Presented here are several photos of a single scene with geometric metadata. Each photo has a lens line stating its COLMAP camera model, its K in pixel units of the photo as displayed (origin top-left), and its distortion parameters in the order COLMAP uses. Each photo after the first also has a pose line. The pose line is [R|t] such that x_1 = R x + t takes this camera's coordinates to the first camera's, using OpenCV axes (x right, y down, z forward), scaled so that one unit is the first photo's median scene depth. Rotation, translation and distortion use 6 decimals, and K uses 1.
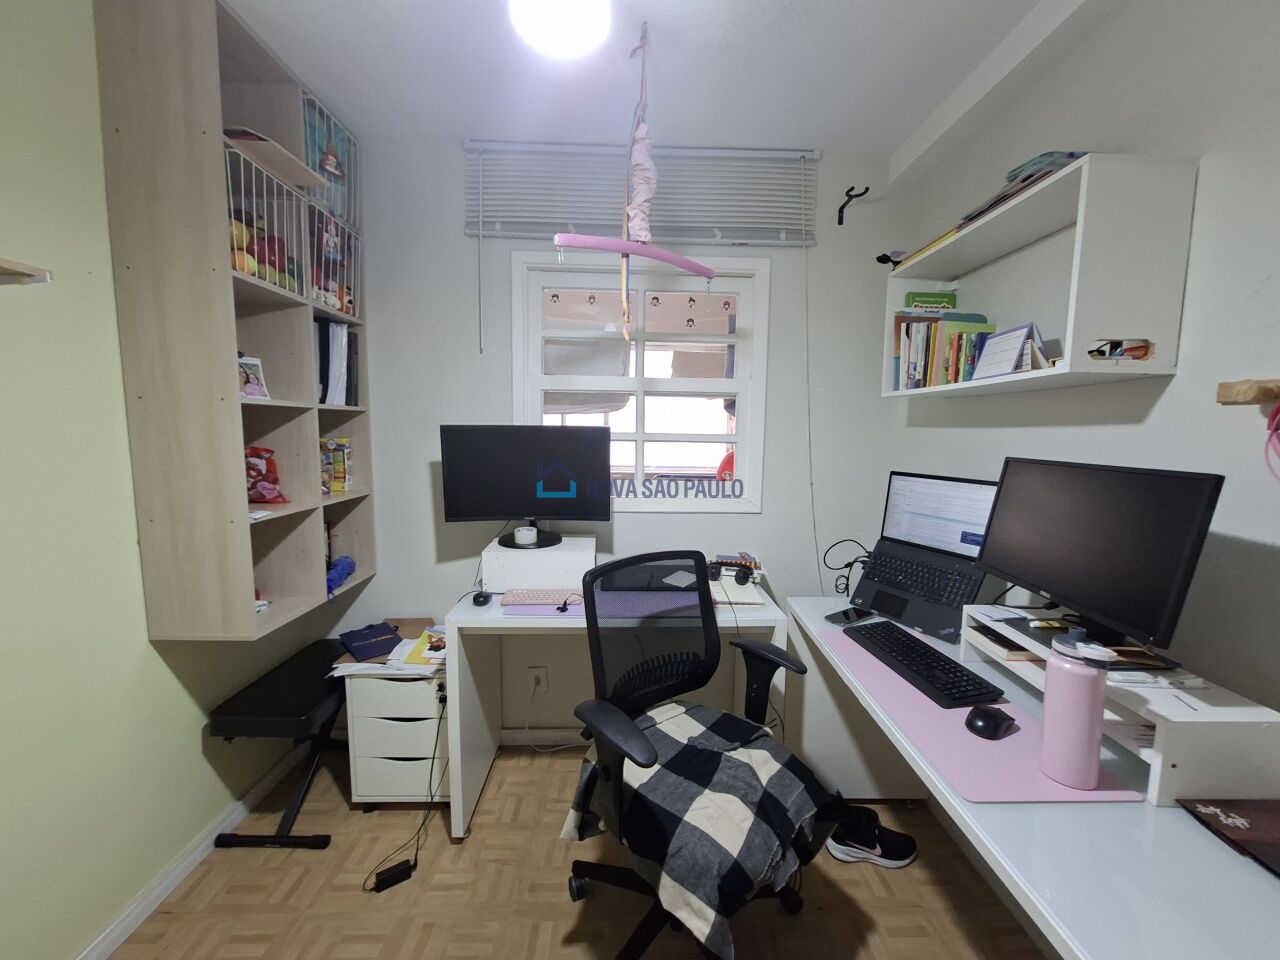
lens RADIAL K [[508.7, 0, 640.7], [0, 508.7, 484.3], [0, 0, 1]] dist [-0.000451, 0.002495]
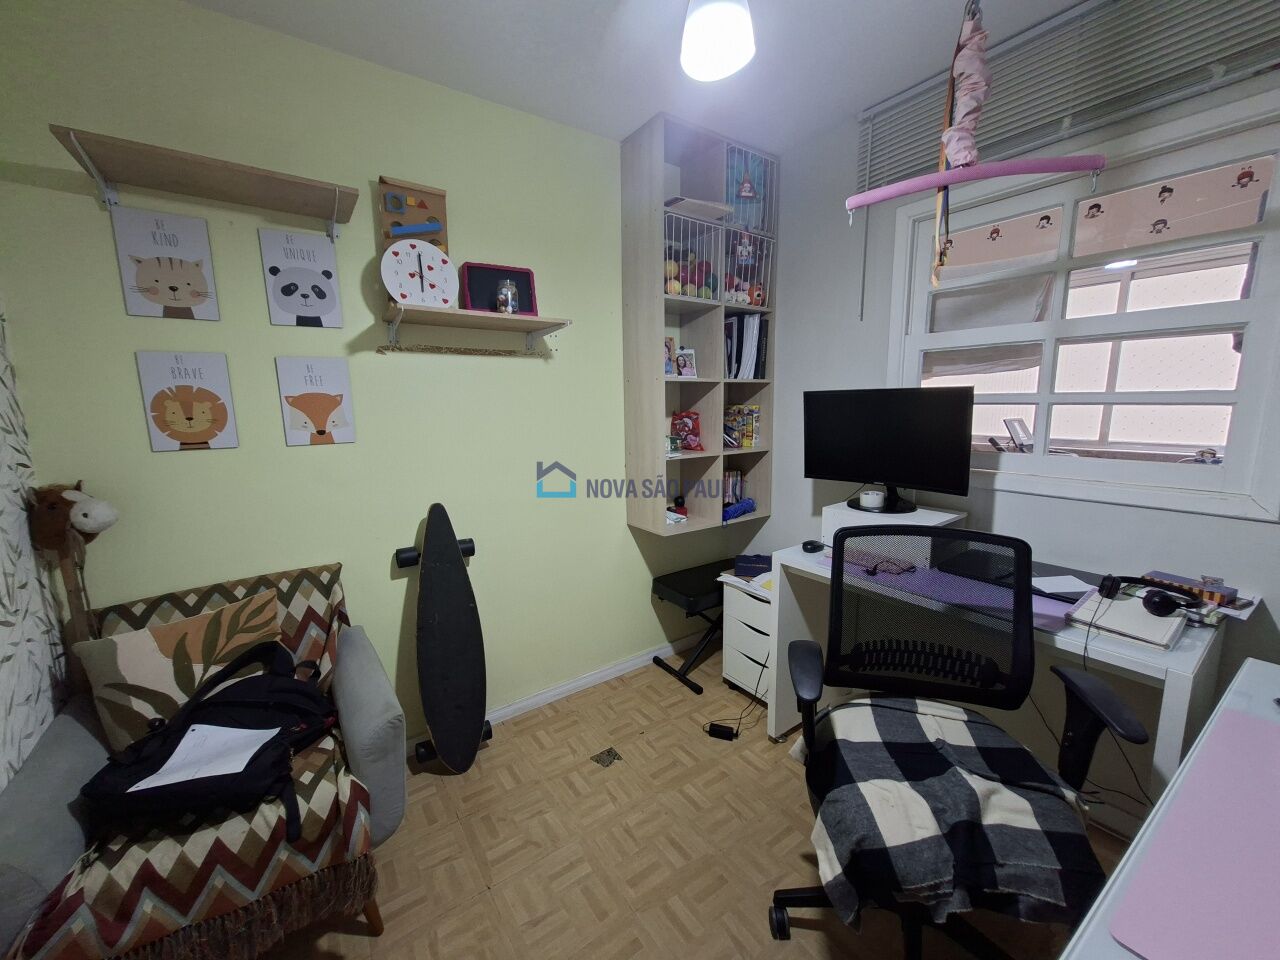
lens RADIAL K [[508.7, 0, 640.7], [0, 508.7, 484.3], [0, 0, 1]] dist [-0.000451, 0.002495]
pose [[0.559320, 0.113006, -0.821213, 0.378770], [-0.069899, 0.993566, 0.089115, 0.014482], [0.825999, 0.007559, 0.563620, 0.059140]]
